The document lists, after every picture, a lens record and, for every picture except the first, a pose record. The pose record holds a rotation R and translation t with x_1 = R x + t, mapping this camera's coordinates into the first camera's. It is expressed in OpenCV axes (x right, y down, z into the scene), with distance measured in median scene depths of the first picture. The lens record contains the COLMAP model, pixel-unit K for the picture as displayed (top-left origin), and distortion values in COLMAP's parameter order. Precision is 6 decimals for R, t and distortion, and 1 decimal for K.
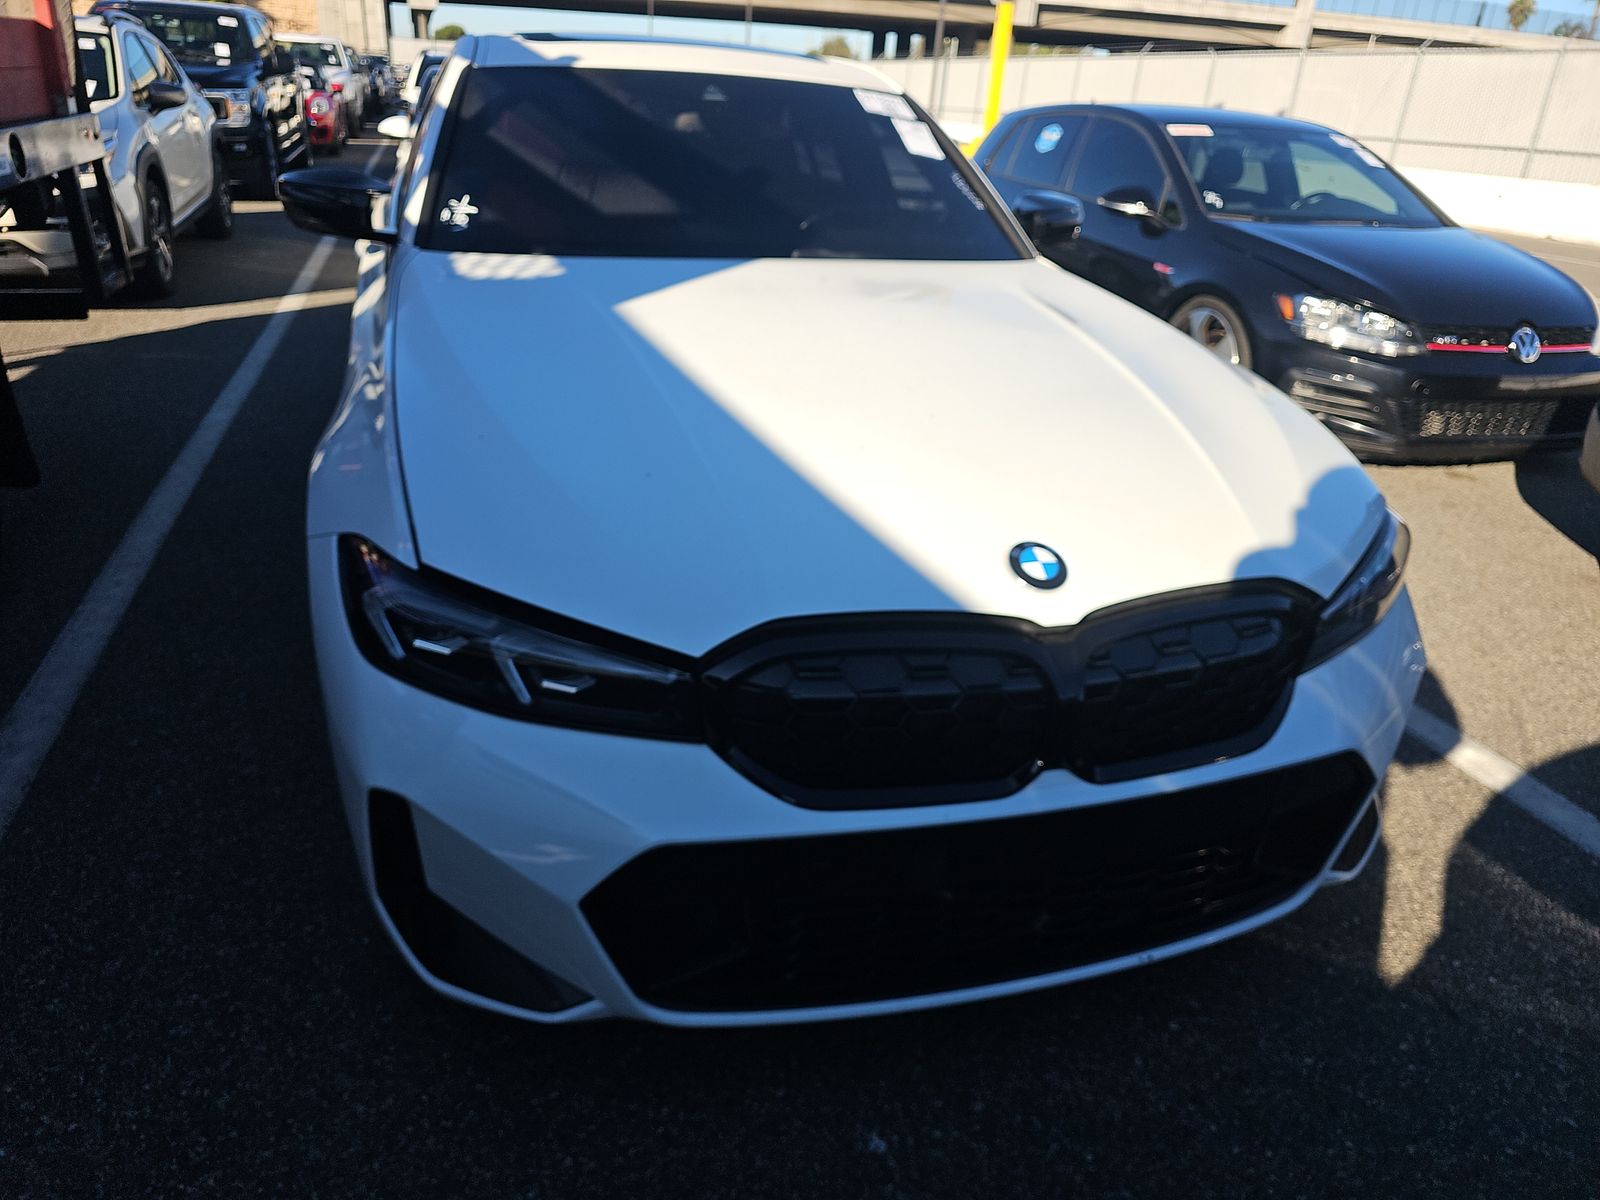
lens RADIAL K [[1100.4, 0, 796.8], [0, 1100.4, 616.7], [0, 0, 1]] dist [0.064114, -0.061978]
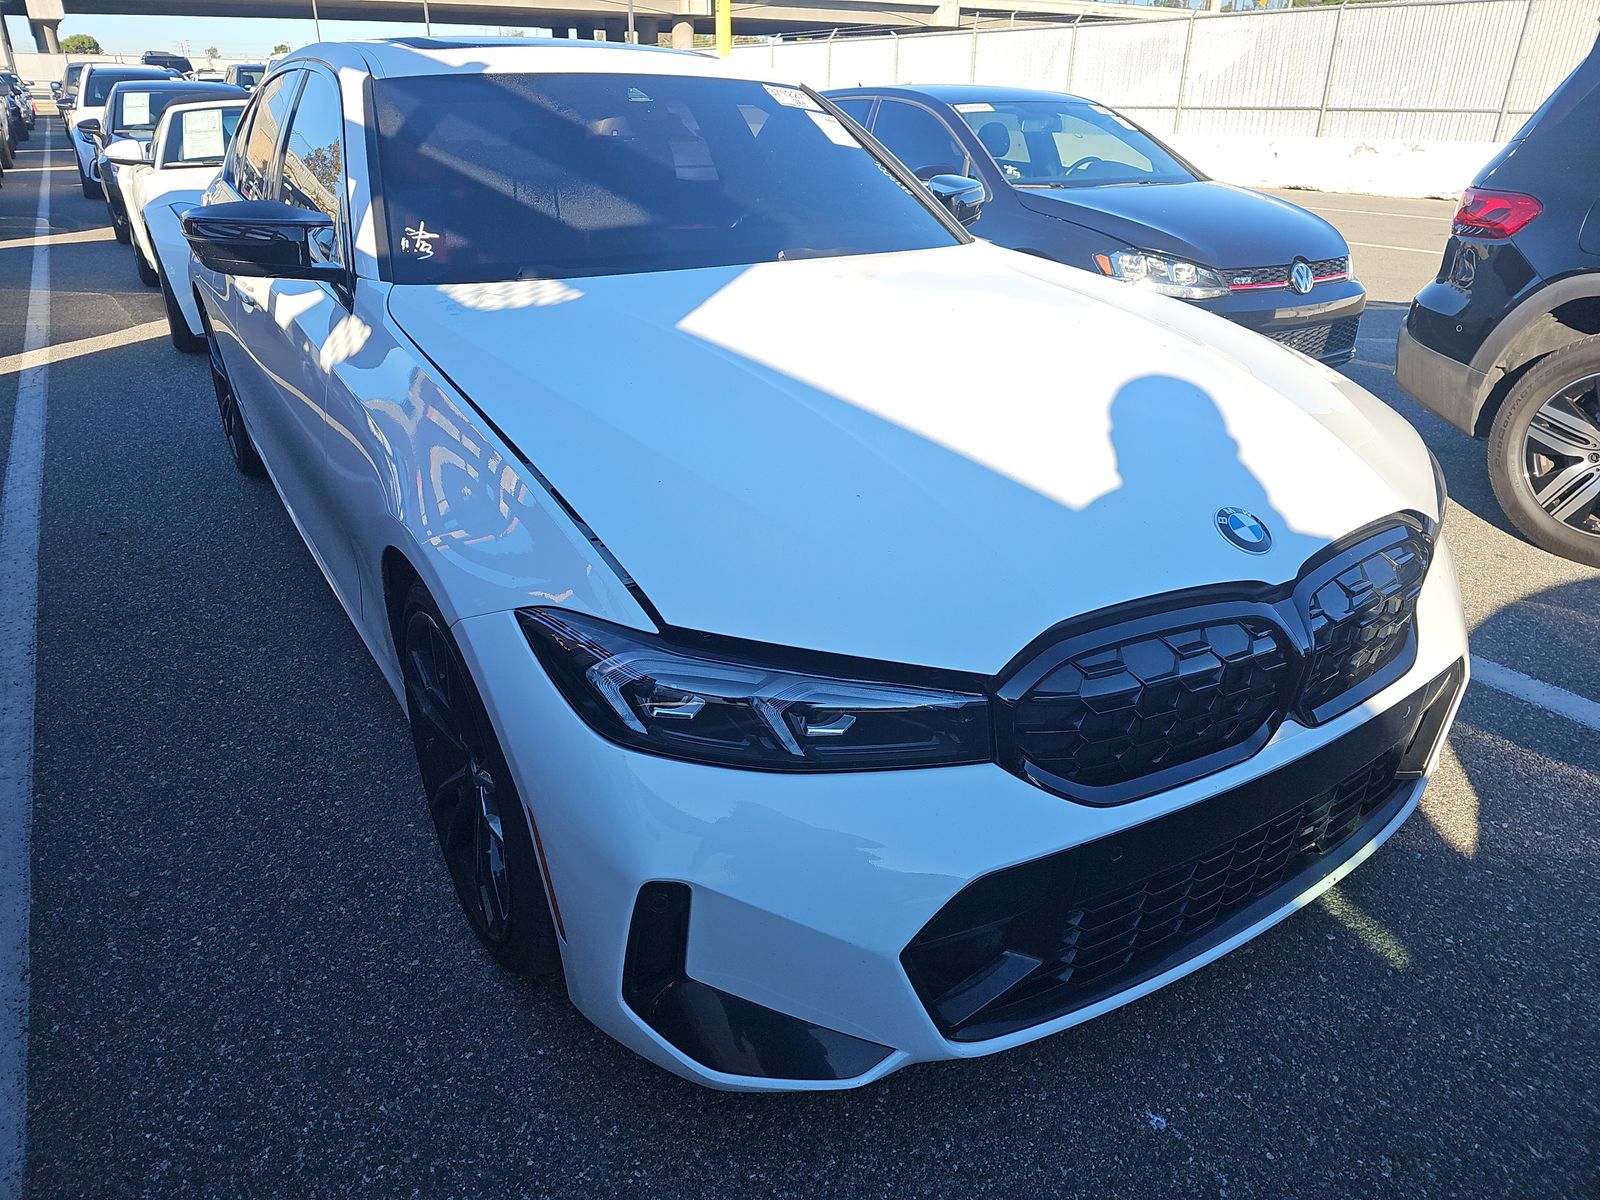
lens RADIAL K [[1072.3, 0, 800.0], [0, 1072.3, 600.0], [0, 0, 1]] dist [0.089460, -0.074138]
pose [[0.960447, -0.159753, 0.228078, -0.248218], [0.159173, 0.987026, 0.021062, -0.040642], [-0.228484, 0.016075, 0.973415, 0.063997]]
